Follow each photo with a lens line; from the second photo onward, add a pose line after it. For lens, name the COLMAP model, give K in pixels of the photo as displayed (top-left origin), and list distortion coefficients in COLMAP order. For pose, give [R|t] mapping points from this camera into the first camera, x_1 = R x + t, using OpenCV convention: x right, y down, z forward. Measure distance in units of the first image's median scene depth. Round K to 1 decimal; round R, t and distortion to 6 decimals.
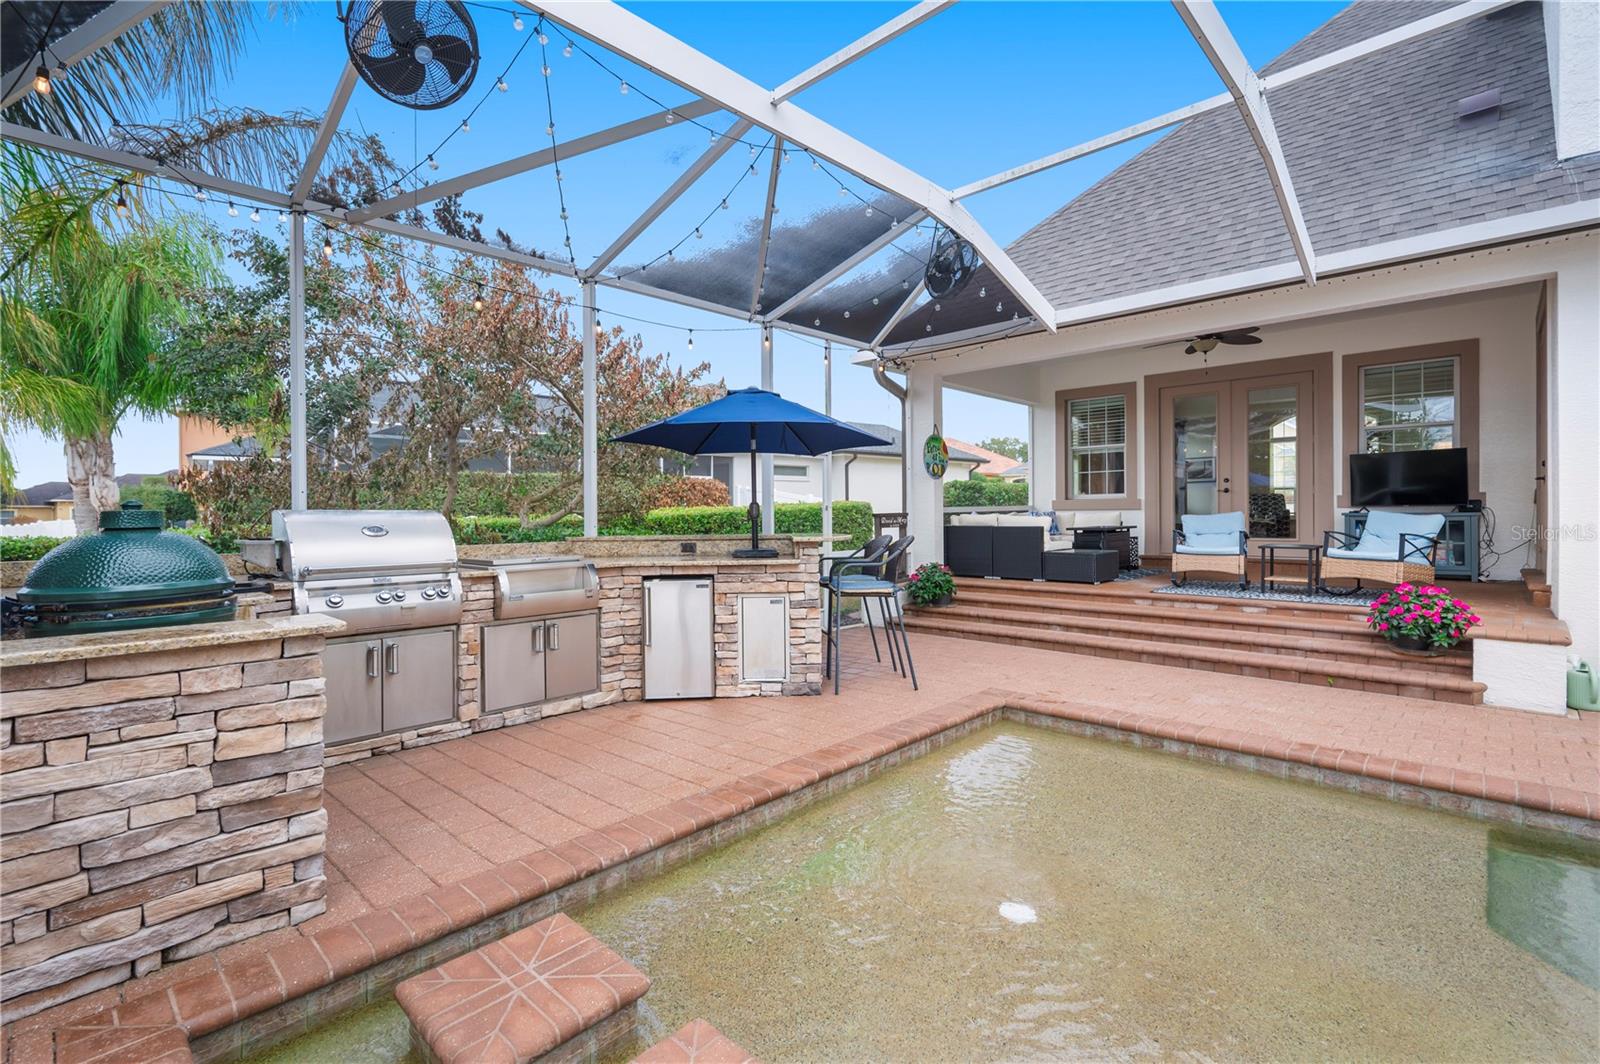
lens RADIAL K [[717.4, 0, 800.5], [0, 717.4, 528.2], [0, 0, 1]] dist [0.001532, -0.000392]
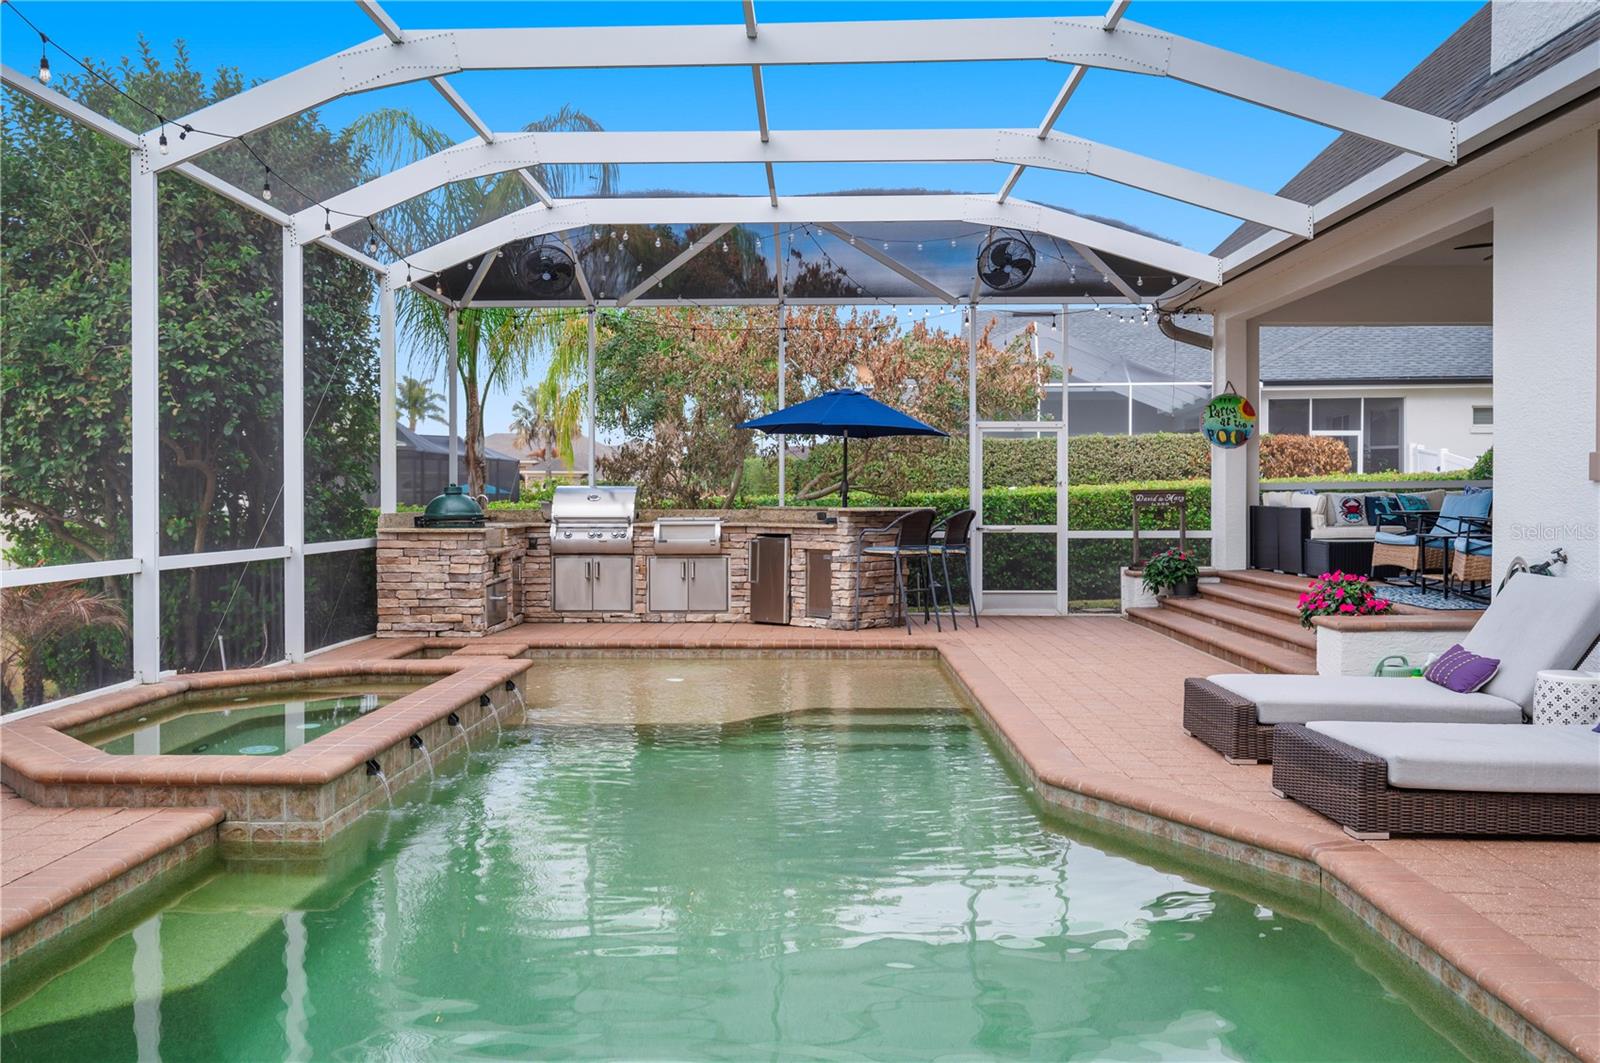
lens RADIAL K [[1294.8, 0, 797.0], [0, 1294.8, 525.6], [0, 0, 1]] dist [-0.003642, -0.003492]
pose [[0.687446, 0.028866, -0.725662, 2.114209], [-0.019125, 0.999583, 0.021644, -0.006028], [0.725984, -0.001001, 0.687711, -0.851534]]
